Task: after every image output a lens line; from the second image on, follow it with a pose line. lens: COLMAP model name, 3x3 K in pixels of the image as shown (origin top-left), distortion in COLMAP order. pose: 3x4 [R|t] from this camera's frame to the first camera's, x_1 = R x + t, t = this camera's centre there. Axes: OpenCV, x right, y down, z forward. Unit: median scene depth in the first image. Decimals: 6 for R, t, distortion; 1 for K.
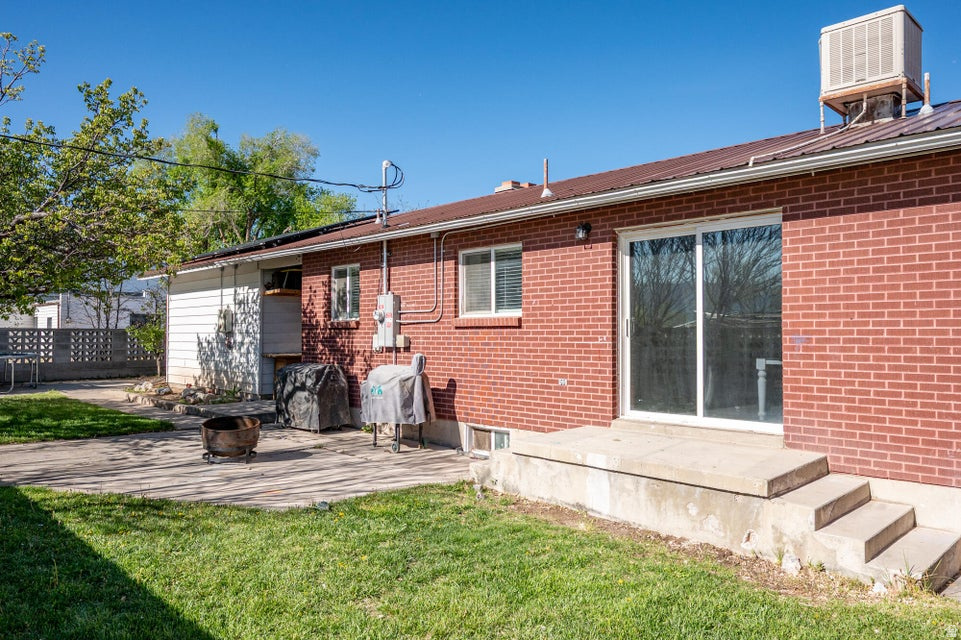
lens RADIAL K [[671.0, 0, 480.5], [0, 671.0, 320.0], [0, 0, 1]] dist [-0.007889, -0.003184]
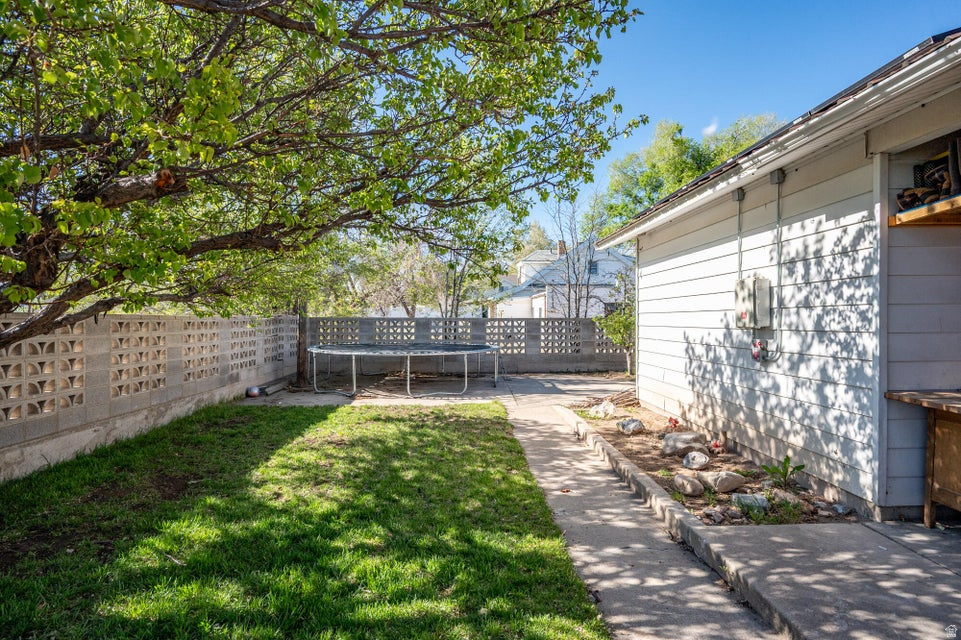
lens RADIAL K [[490.7, 0, 480.5], [0, 490.7, 320.0], [0, 0, 1]] dist [-0.004315, -0.000513]
pose [[0.729367, -0.001839, -0.684120, -0.303082], [0.017957, 0.999703, 0.016457, 0.003666], [0.683887, -0.024288, 0.729184, 0.661679]]
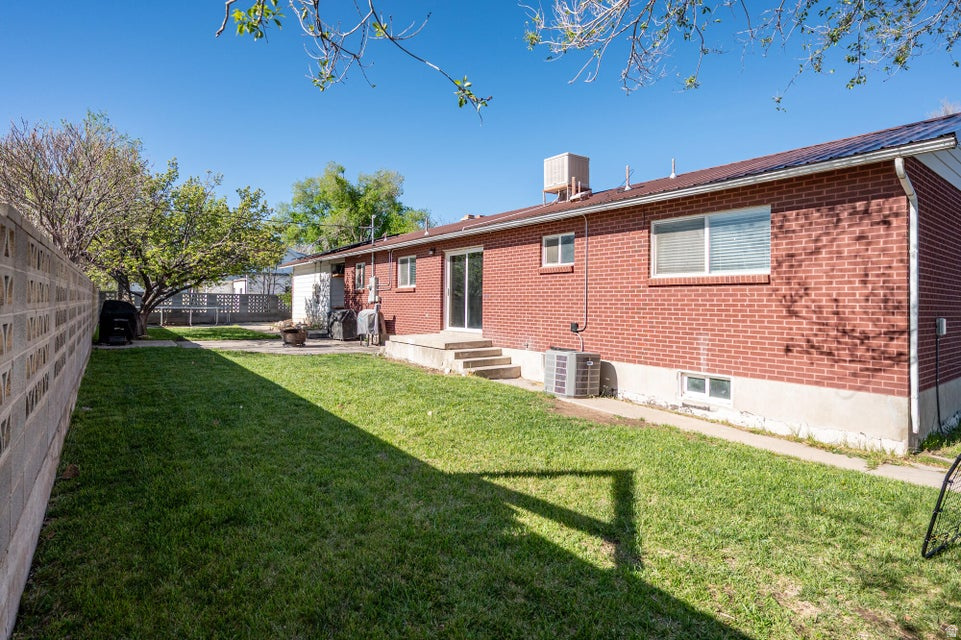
lens RADIAL K [[493.2, 0, 485.6], [0, 493.2, 293.3], [0, 0, 1]] dist [0.001411, 0.000153]
pose [[0.991322, 0.007363, -0.131252, 0.323963], [-0.007219, 0.999973, 0.001572, 0.006549], [0.131260, -0.000611, 0.991348, -0.397436]]
